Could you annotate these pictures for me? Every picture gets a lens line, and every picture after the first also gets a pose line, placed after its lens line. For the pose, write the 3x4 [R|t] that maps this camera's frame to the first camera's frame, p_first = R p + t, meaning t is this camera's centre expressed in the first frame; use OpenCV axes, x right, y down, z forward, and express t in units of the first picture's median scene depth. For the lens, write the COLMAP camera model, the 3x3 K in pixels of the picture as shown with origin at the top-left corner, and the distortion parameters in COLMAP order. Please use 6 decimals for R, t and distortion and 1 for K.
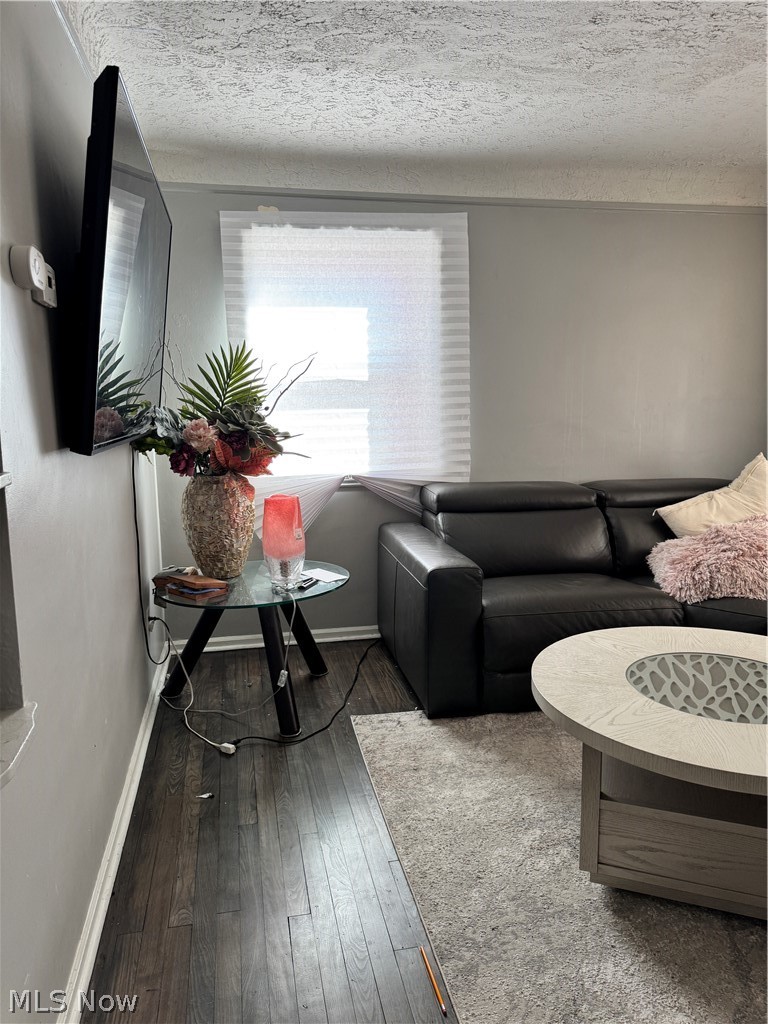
lens RADIAL K [[728.3, 0, 381.5], [0, 728.3, 510.2], [0, 0, 1]] dist [0.034836, -0.038335]
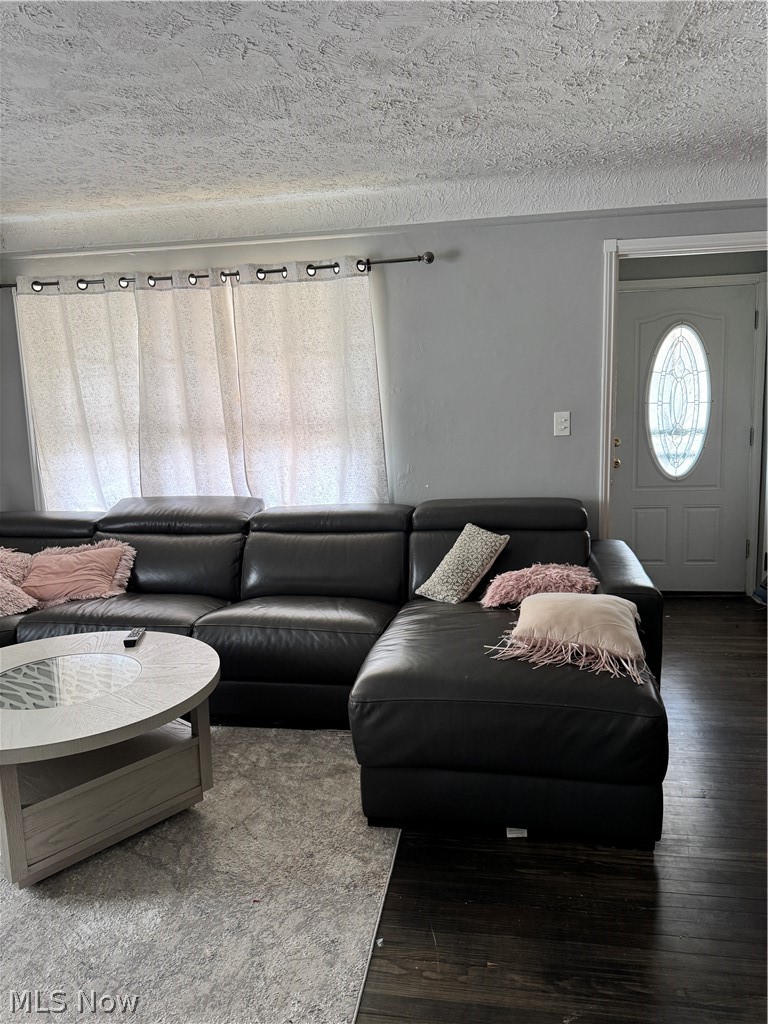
lens RADIAL K [[728.3, 0, 383.7], [0, 728.3, 509.1], [0, 0, 1]] dist [0.034836, -0.038335]
pose [[0.344088, -0.126163, 0.930423, -0.492637], [0.158462, 0.984520, 0.074896, -0.052115], [-0.925469, 0.121665, 0.358754, 0.034660]]
